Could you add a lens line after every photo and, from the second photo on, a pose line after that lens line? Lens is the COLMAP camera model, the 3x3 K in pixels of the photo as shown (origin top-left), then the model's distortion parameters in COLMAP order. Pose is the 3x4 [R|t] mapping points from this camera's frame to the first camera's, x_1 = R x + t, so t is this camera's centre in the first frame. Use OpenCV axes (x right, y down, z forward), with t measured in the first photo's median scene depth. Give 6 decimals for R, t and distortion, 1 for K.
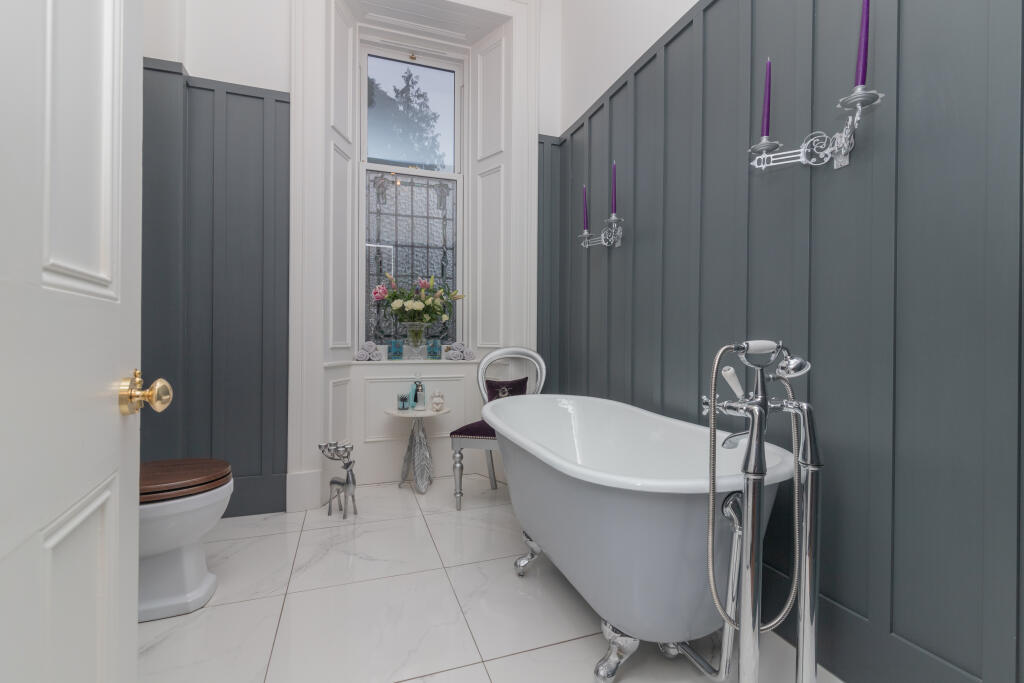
lens RADIAL K [[463.0, 0, 507.4], [0, 463.0, 342.1], [0, 0, 1]] dist [-0.001772, -0.002258]
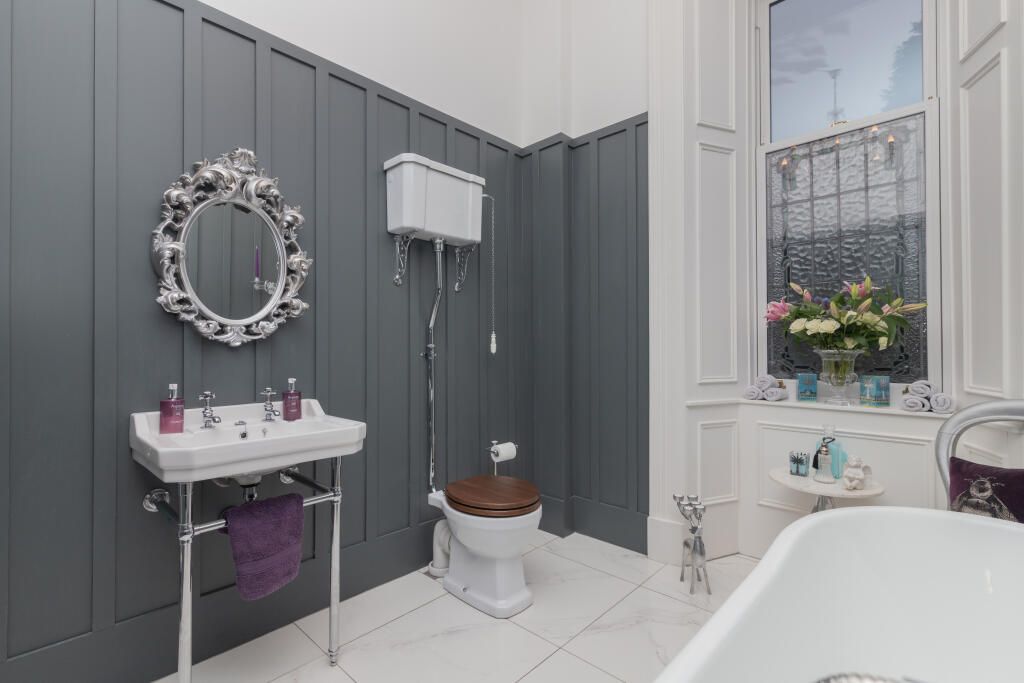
lens RADIAL K [[463.0, 0, 507.5], [0, 463.0, 344.2], [0, 0, 1]] dist [-0.001772, -0.002258]
pose [[0.451310, -0.011089, -0.892299, 0.196709], [0.004932, 0.999939, -0.009932, -0.047128], [0.892354, 0.000081, 0.451337, 0.266695]]
